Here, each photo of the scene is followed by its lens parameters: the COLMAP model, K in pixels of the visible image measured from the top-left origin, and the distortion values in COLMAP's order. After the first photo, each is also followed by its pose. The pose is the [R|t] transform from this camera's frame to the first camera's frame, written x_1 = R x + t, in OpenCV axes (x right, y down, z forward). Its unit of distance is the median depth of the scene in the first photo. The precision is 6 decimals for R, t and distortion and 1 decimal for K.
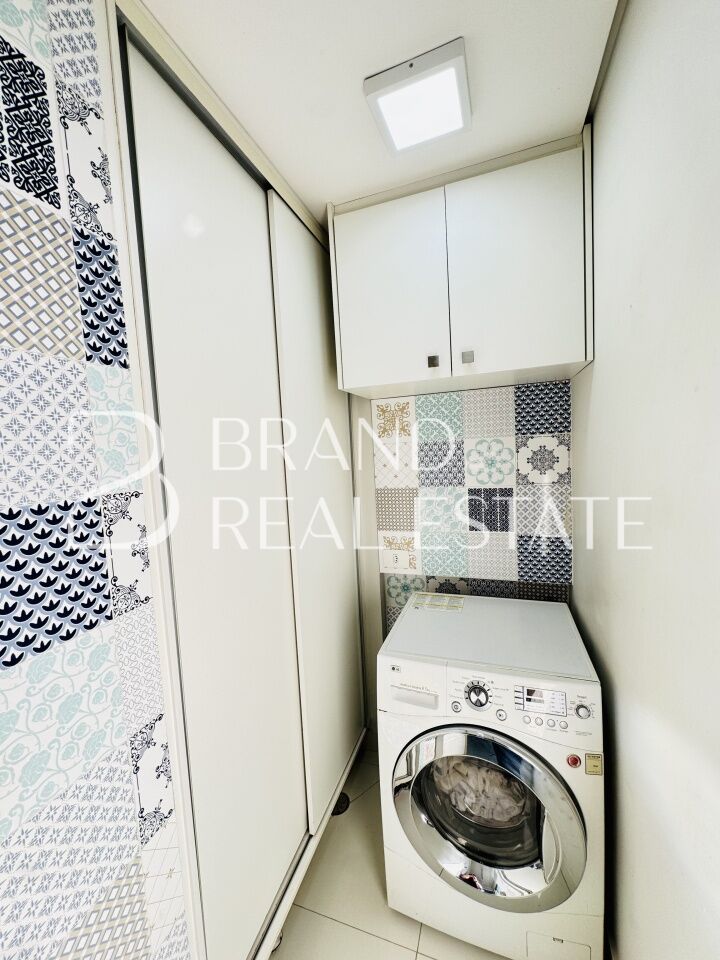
lens RADIAL K [[384.7, 0, 357.9], [0, 384.7, 480.7], [0, 0, 1]] dist [-0.002687, 0.001022]
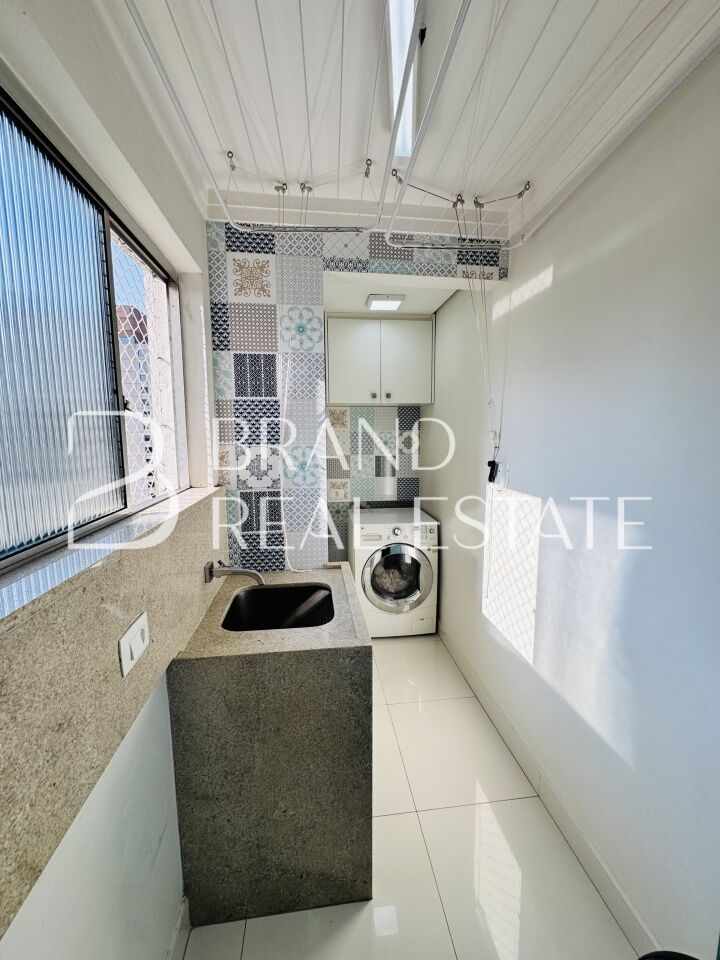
lens RADIAL K [[384.7, 0, 361.8], [0, 384.7, 479.6], [0, 0, 1]] dist [-0.002687, 0.001022]
pose [[0.895855, -0.005712, 0.444310, -0.871508], [-0.004598, 0.999745, 0.022124, 0.132294], [-0.444323, -0.021863, 0.895600, -0.996406]]
